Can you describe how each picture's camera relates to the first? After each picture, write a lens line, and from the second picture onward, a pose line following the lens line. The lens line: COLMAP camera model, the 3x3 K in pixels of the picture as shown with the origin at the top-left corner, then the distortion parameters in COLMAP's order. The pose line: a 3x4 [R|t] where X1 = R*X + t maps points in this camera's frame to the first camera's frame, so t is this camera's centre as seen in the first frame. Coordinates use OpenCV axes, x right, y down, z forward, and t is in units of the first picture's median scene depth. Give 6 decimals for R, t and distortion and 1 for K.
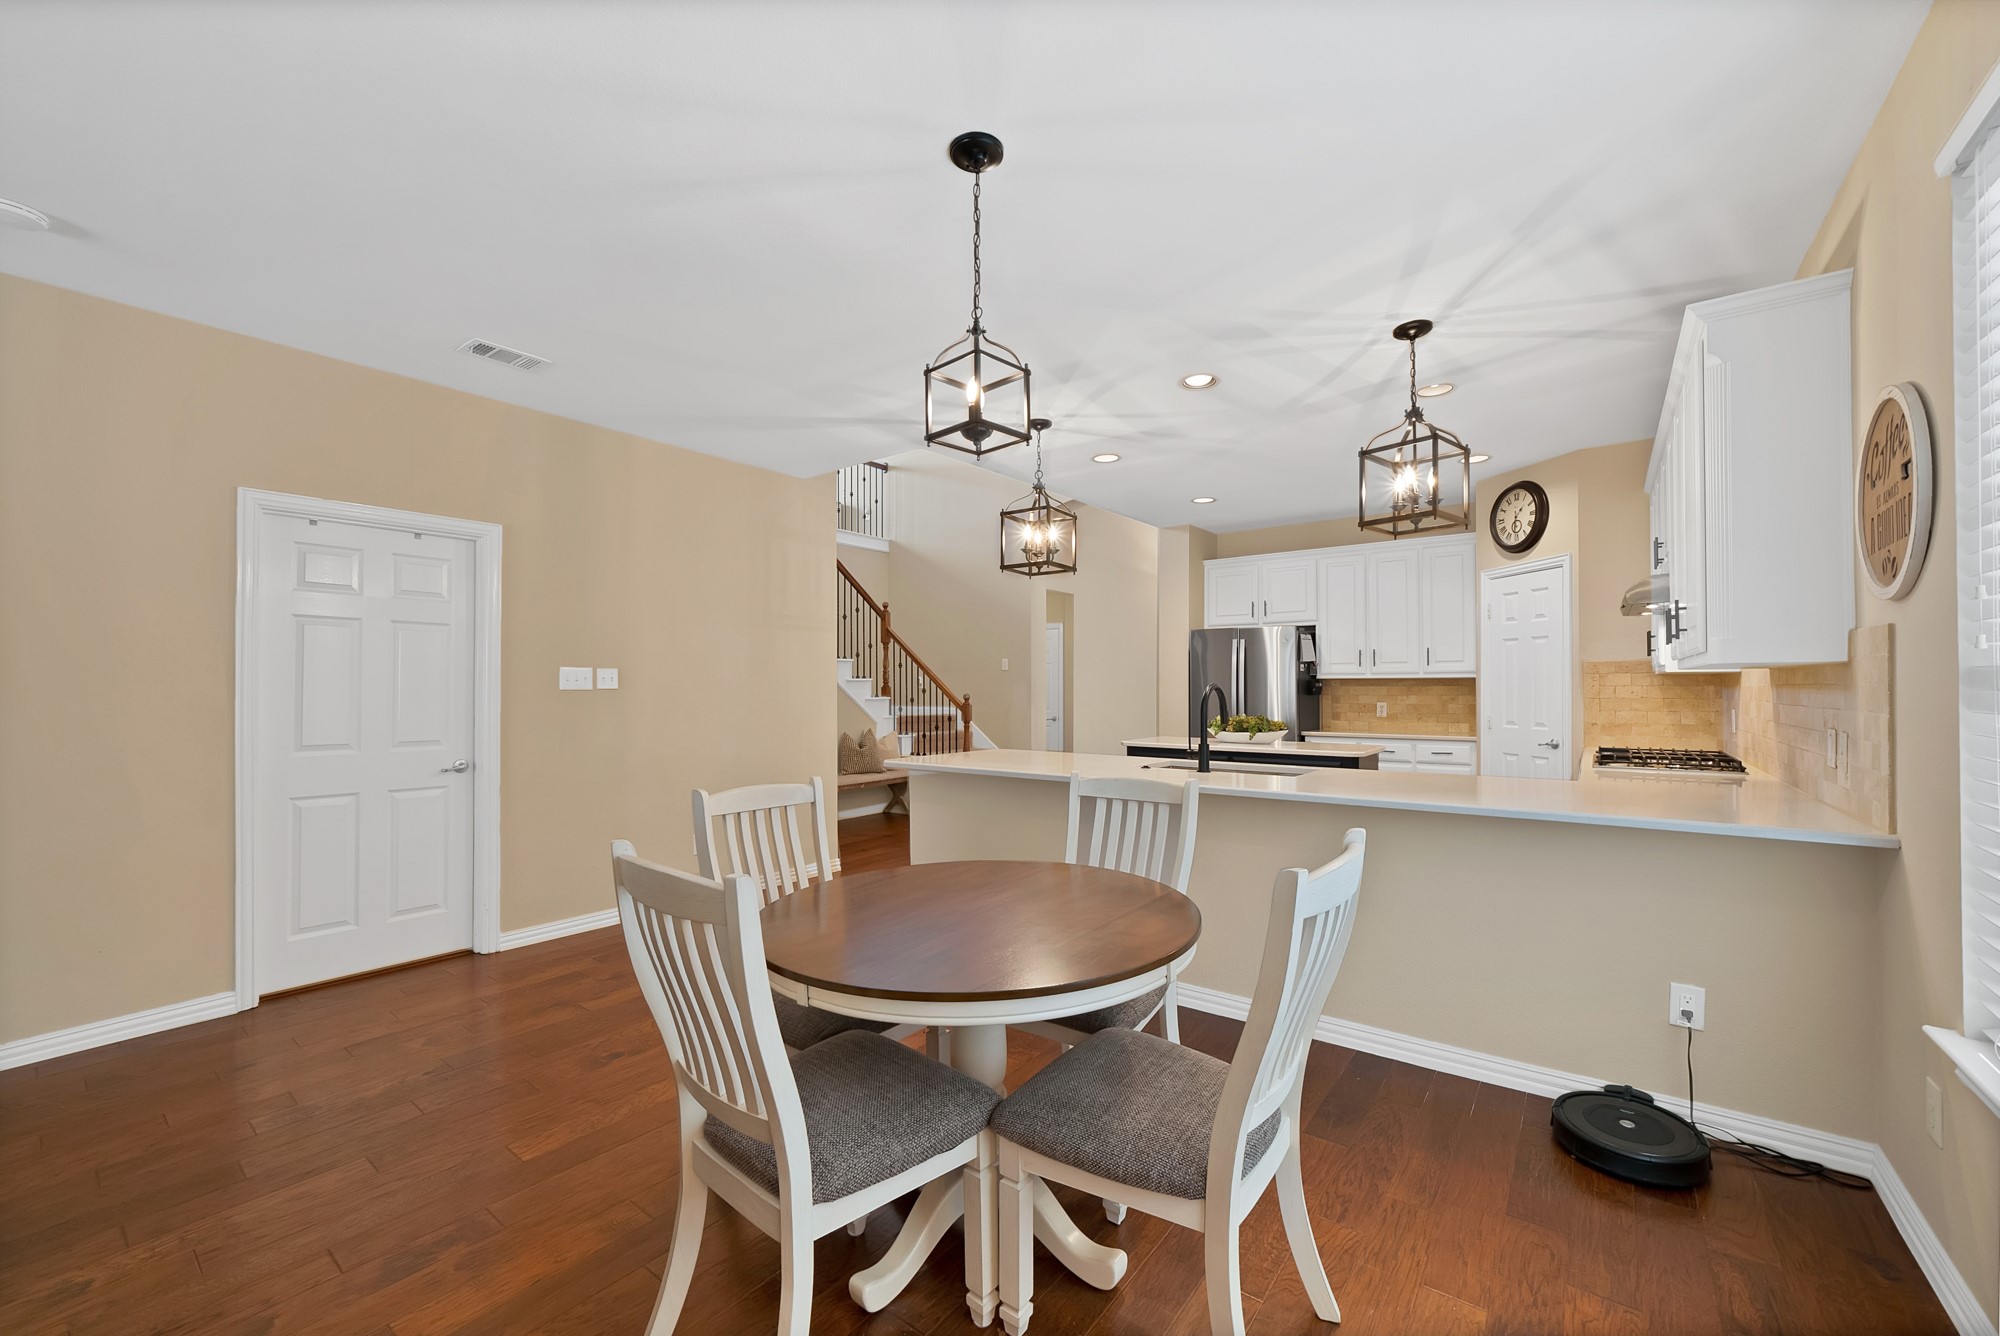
lens RADIAL K [[777.4, 0, 992.5], [0, 777.4, 682.7], [0, 0, 1]] dist [-0.001590, -0.000172]
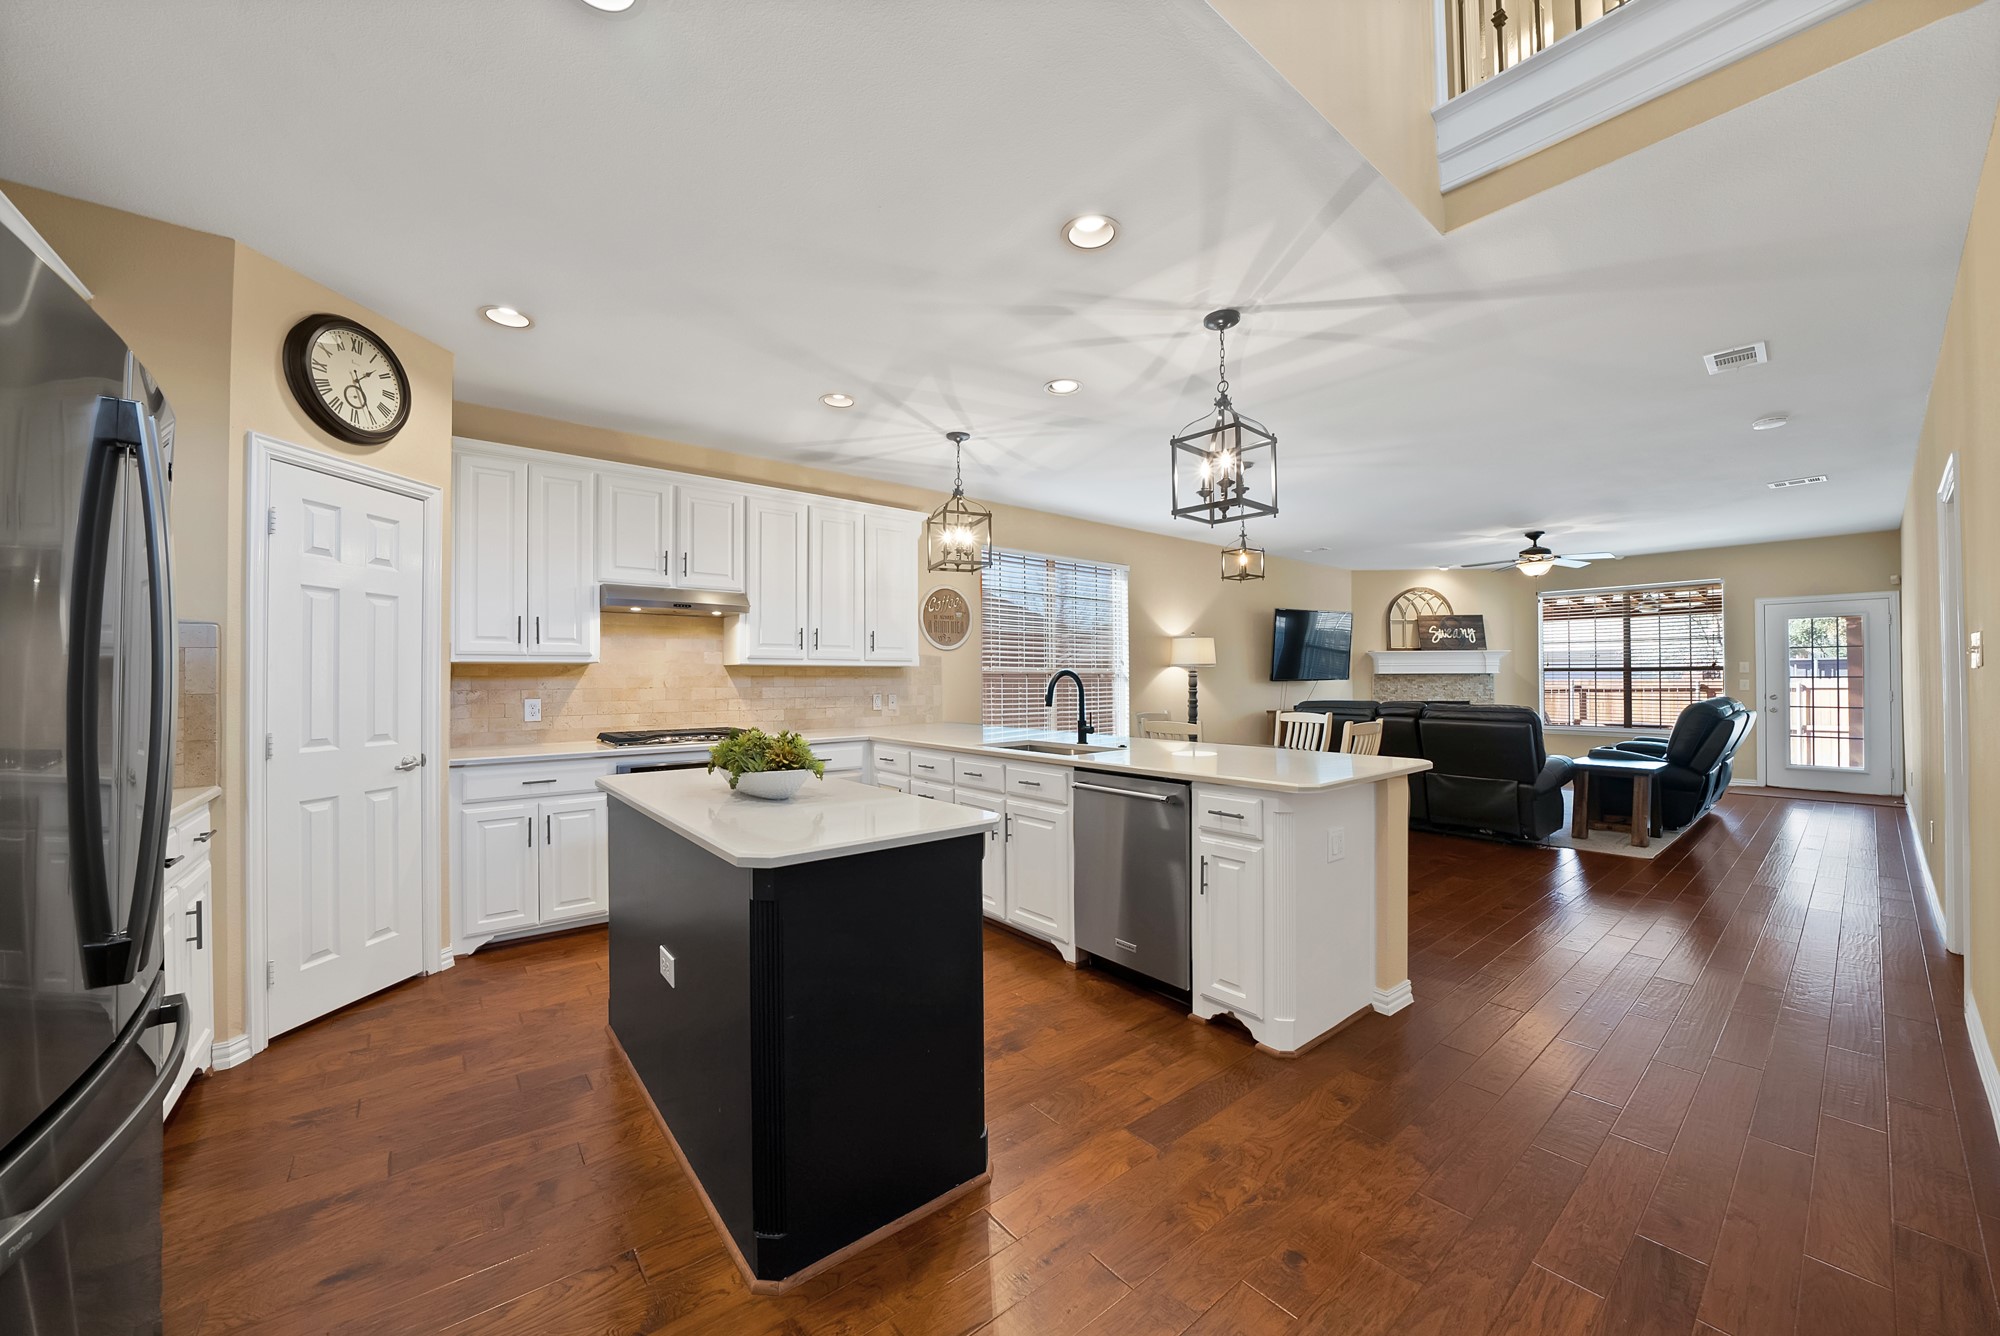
lens RADIAL K [[719.3, 0, 991.5], [0, 719.3, 667.6], [0, 0, 1]] dist [-0.025573, 0.002651]
pose [[-0.972320, 0.013126, 0.233284, 0.119894], [0.007398, 0.999650, -0.025413, 0.019754], [-0.233535, -0.022983, -0.972077, 1.717779]]
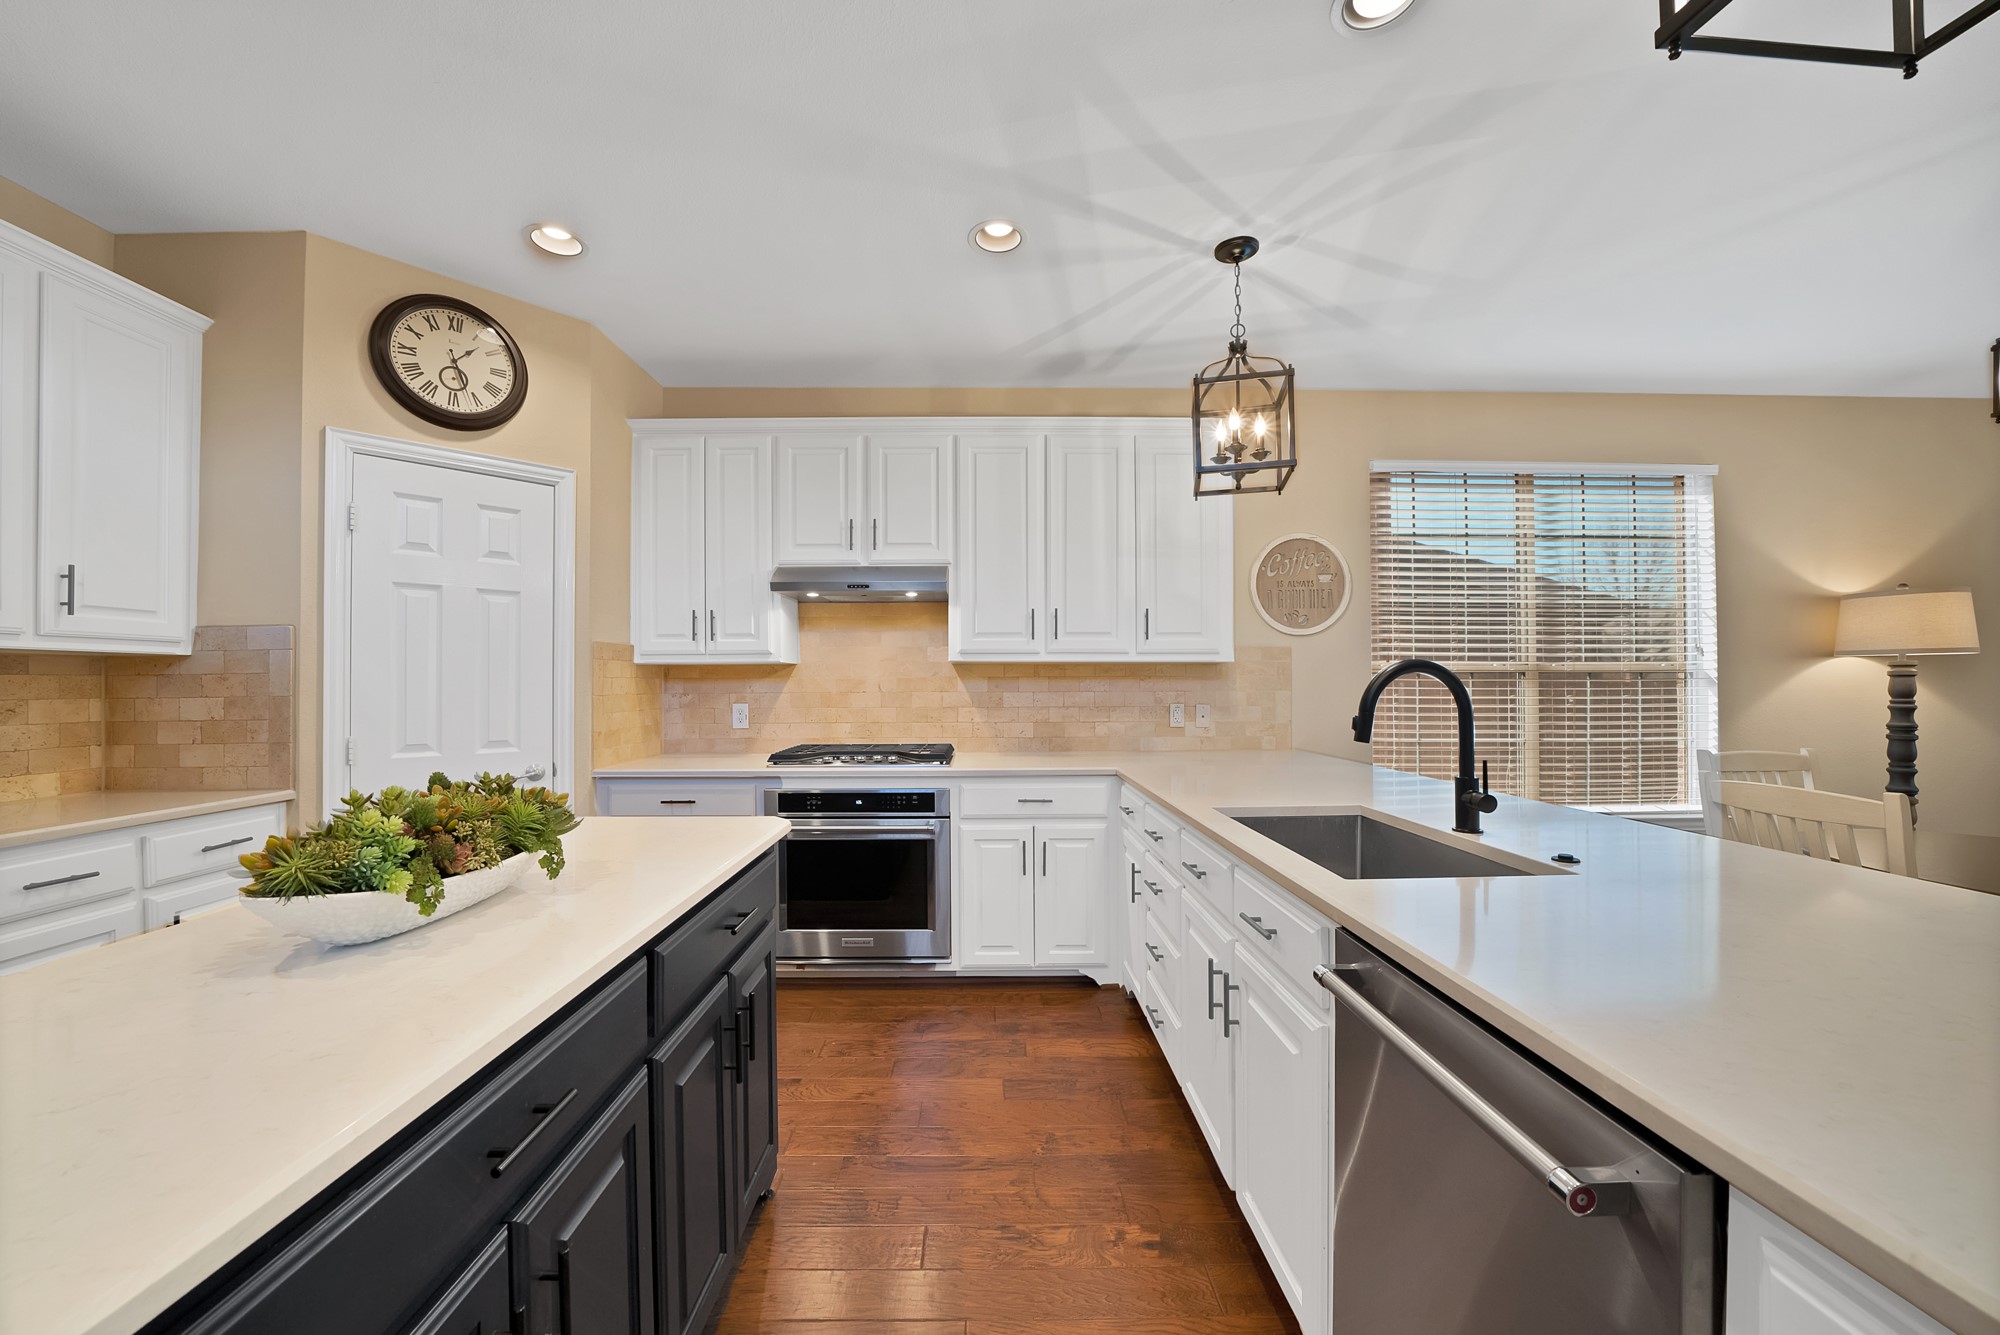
lens RADIAL K [[719.3, 0, 992.3], [0, 719.3, 681.6], [0, 0, 1]] dist [-0.025573, 0.002651]
pose [[-0.621316, 0.008782, 0.783511, 0.078472], [-0.000095, 0.999936, -0.011284, 0.016461], [-0.783560, -0.007085, -0.621275, 1.246791]]
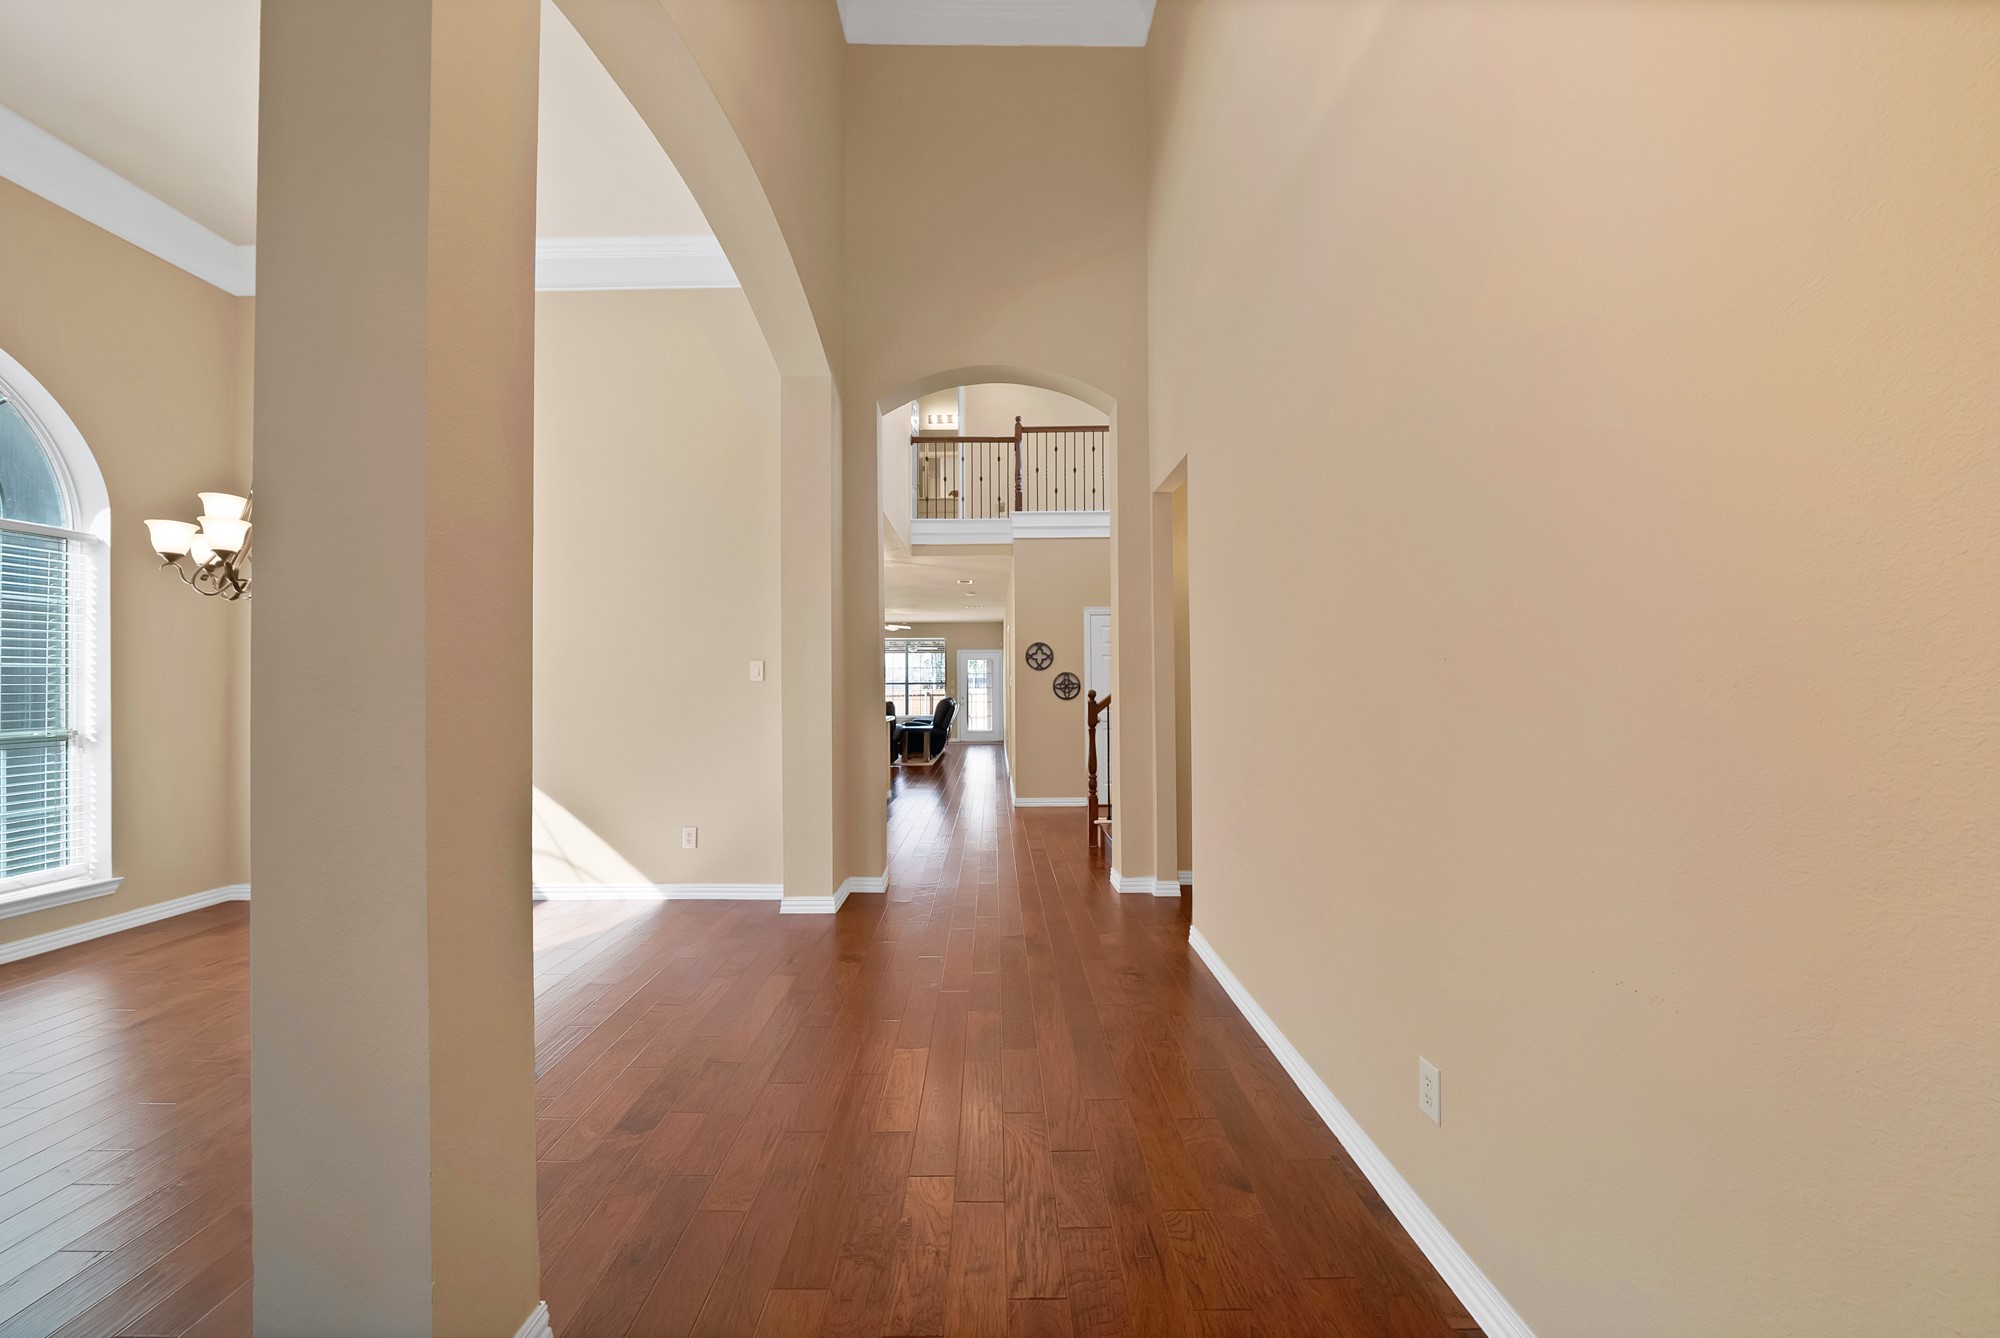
lens RADIAL K [[777.4, 0, 998.7], [0, 777.4, 679.7], [0, 0, 1]] dist [-0.001590, -0.000172]
pose [[-0.787725, -0.004352, -0.616011, 0.948550], [0.004475, 0.999908, -0.012786, 0.022204], [0.616011, -0.012828, -0.787633, 2.815948]]
